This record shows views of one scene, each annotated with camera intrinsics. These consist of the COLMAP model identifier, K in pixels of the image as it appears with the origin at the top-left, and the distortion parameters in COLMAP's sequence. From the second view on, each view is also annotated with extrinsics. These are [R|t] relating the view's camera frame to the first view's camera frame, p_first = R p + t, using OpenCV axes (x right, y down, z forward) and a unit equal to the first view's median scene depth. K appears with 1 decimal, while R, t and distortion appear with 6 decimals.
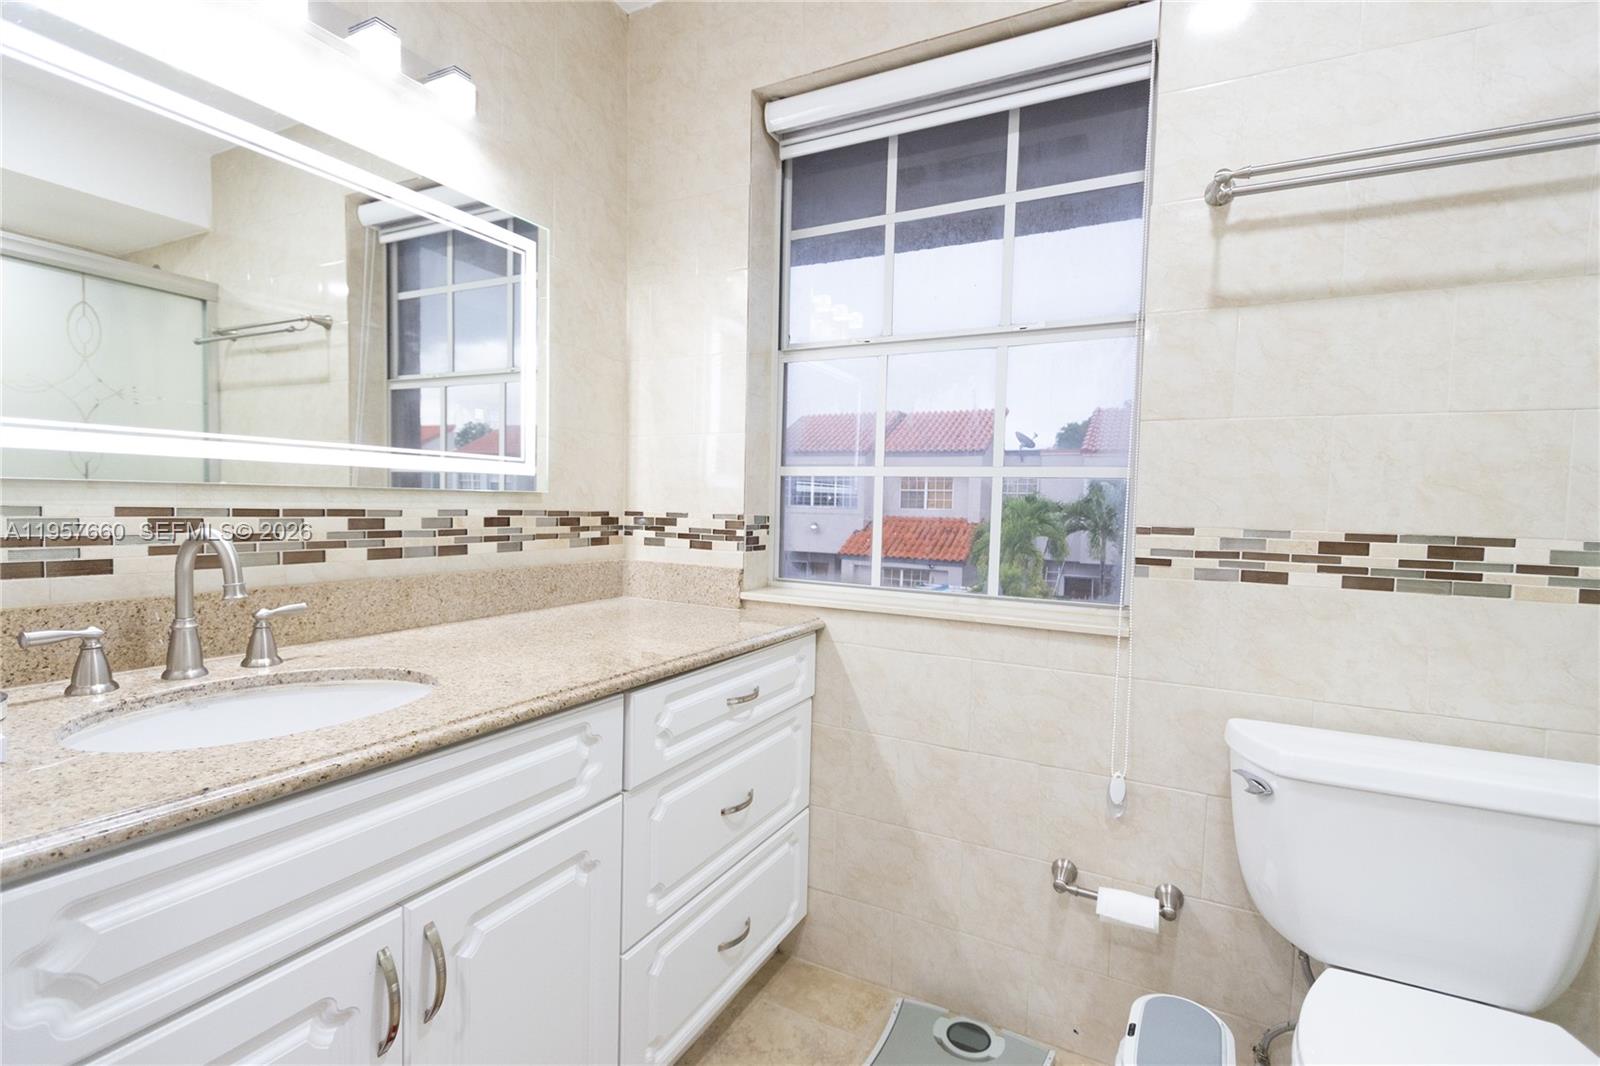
lens RADIAL K [[730.5, 0, 795.9], [0, 730.5, 541.9], [0, 0, 1]] dist [0.010337, -0.002121]
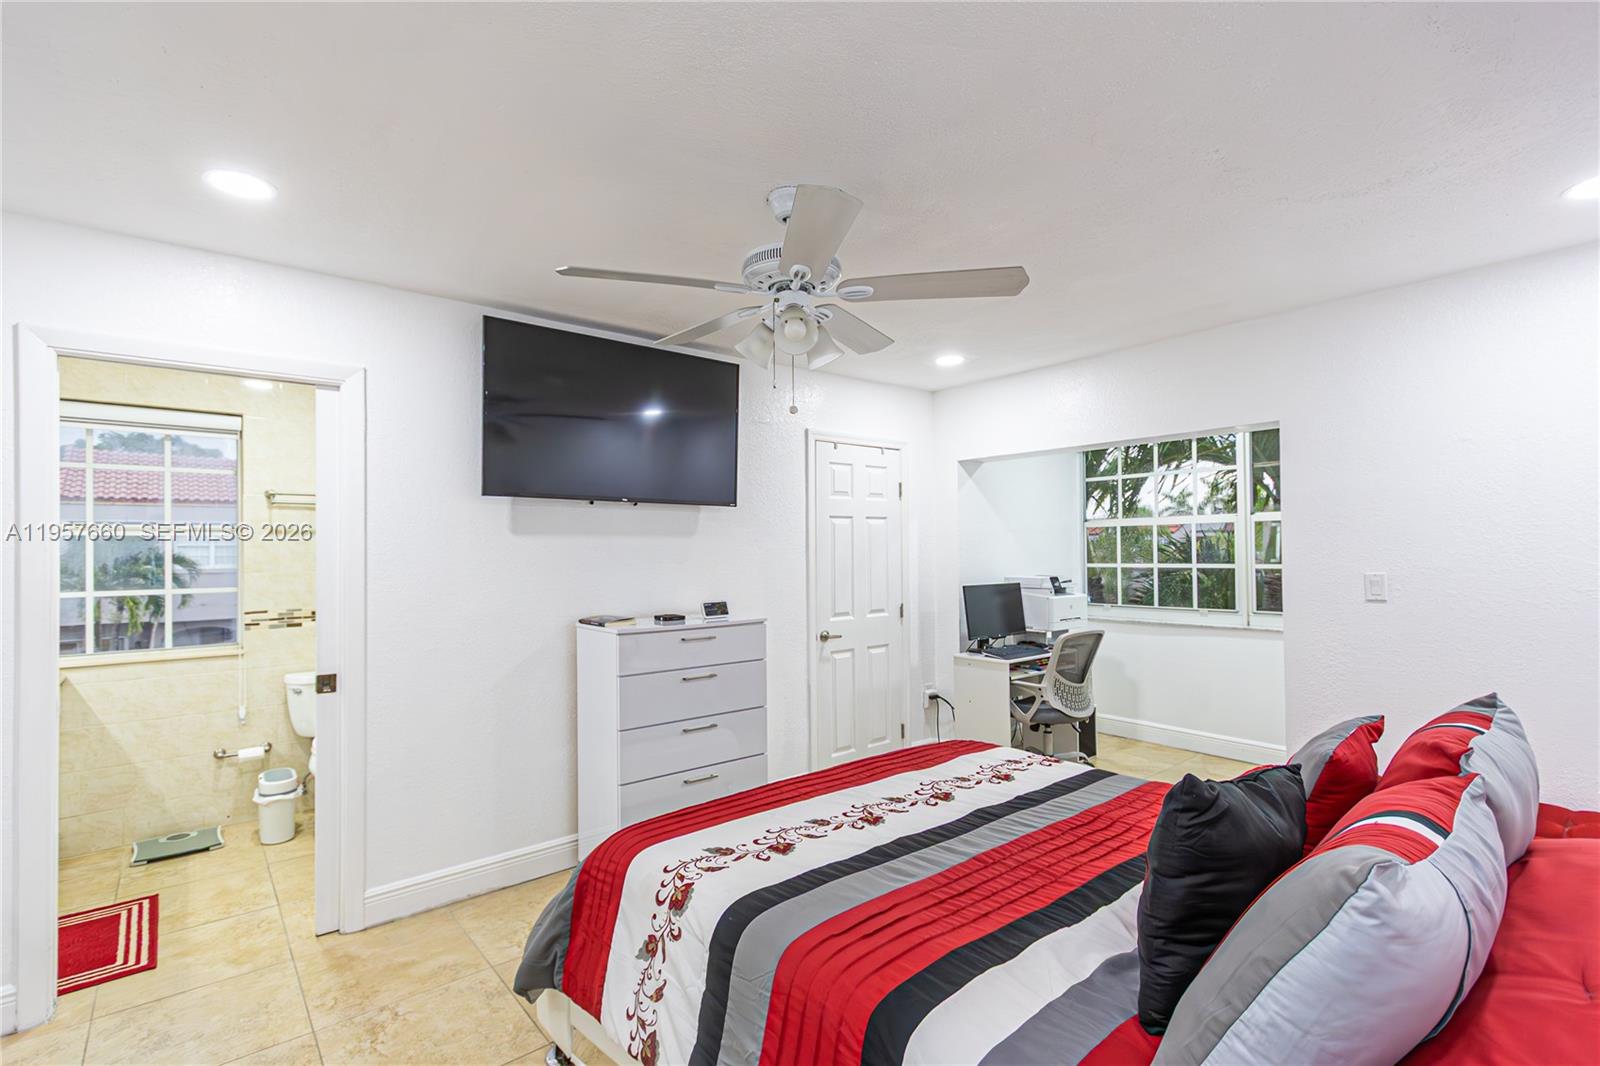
lens RADIAL K [[730.5, 0, 769.9], [0, 730.5, 544.6], [0, 0, 1]] dist [0.010337, -0.002121]
pose [[0.412259, -0.023091, 0.910774, -1.165042], [0.067043, 0.997737, -0.005051, -0.122623], [-0.908596, 0.063144, 0.412875, -1.840778]]
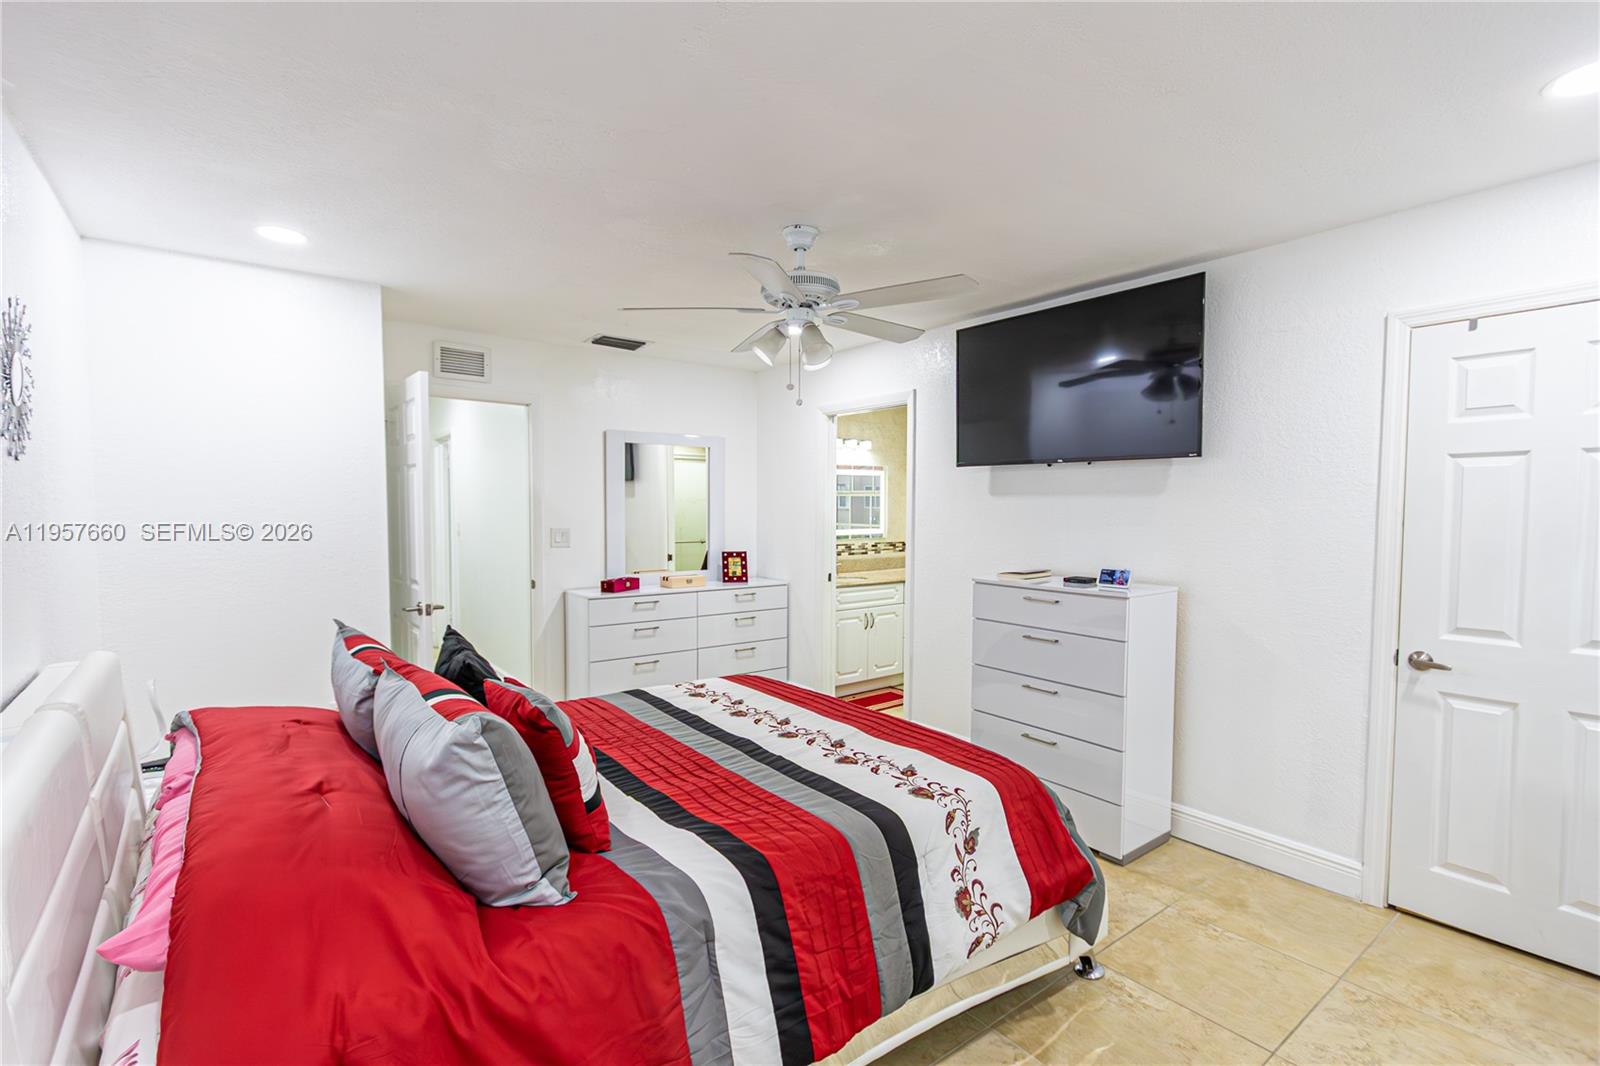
lens RADIAL K [[730.5, 0, 806.3], [0, 730.5, 534.2], [0, 0, 1]] dist [0.010337, -0.002121]
pose [[0.910692, -0.006641, -0.413032, 0.956711], [-0.000233, 0.999862, -0.016589, -0.028027], [0.413086, 0.015204, 0.910565, -2.967727]]
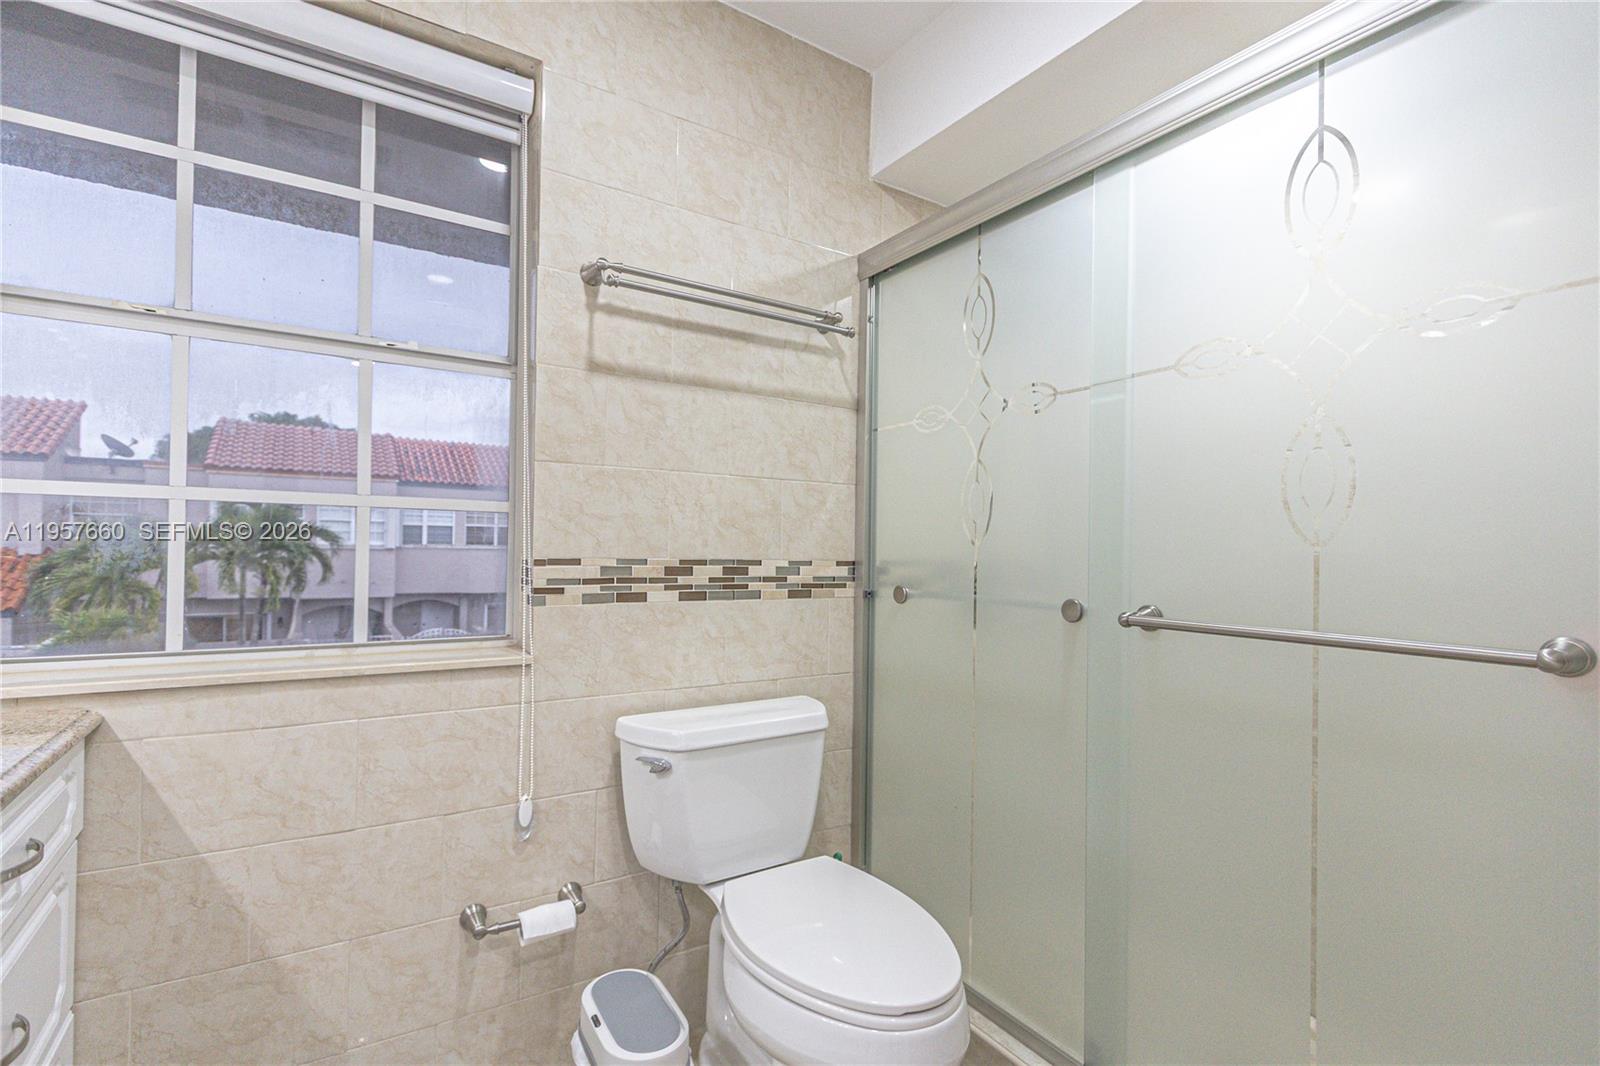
lens RADIAL K [[730.5, 0, 776.3], [0, 730.5, 543.2], [0, 0, 1]] dist [0.010337, -0.002121]
pose [[0.514838, -0.011962, 0.857204, -0.265296], [0.040299, 0.999135, -0.010262, -0.018580], [-0.856340, 0.039828, 0.514875, 0.146460]]
